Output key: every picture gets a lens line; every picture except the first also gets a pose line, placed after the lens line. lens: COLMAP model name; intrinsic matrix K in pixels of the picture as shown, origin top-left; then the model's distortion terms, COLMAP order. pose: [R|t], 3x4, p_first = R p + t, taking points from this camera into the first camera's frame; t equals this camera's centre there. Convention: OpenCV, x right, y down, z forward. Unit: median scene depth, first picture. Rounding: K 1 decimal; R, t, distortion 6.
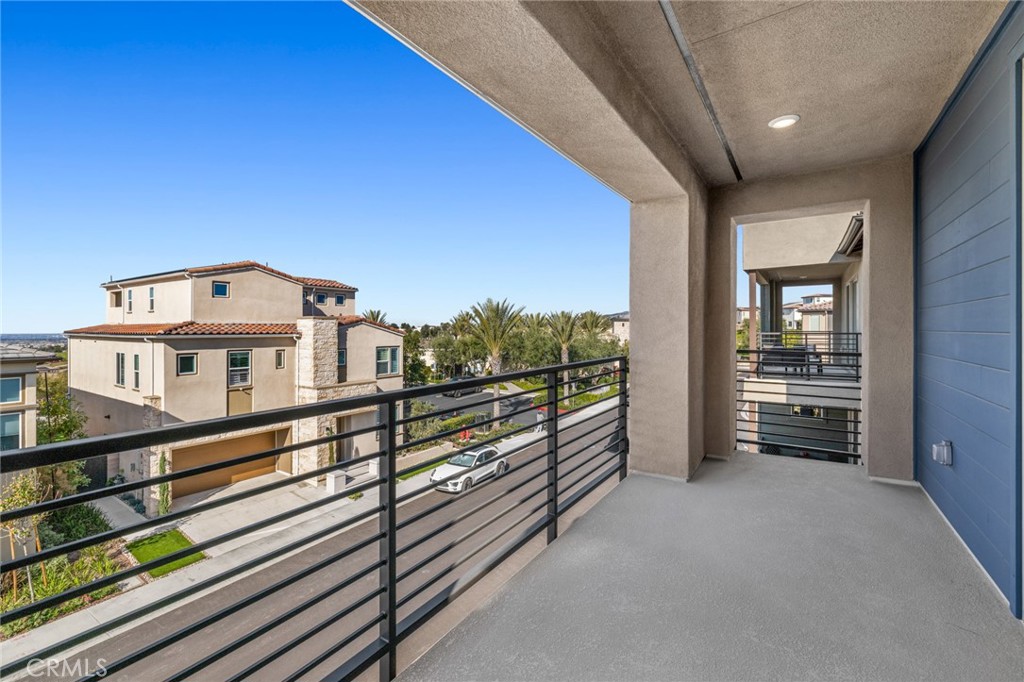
lens RADIAL K [[439.8, 0, 508.7], [0, 439.8, 329.5], [0, 0, 1]] dist [-0.002147, -0.000695]
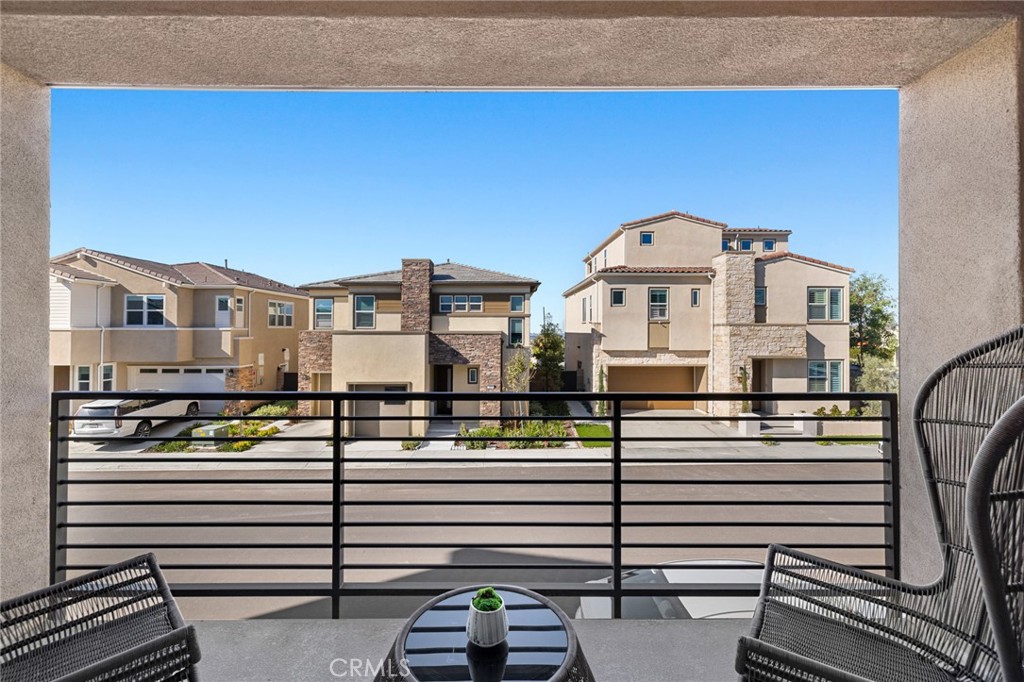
lens RADIAL K [[439.8, 0, 508.7], [0, 439.8, 329.5], [0, 0, 1]] dist [-0.002147, -0.000695]
pose [[0.559336, -0.002954, -0.828936, 0.090542], [-0.002165, 0.999985, -0.005024, 0.148487], [0.828938, 0.004605, 0.559321, 0.059027]]
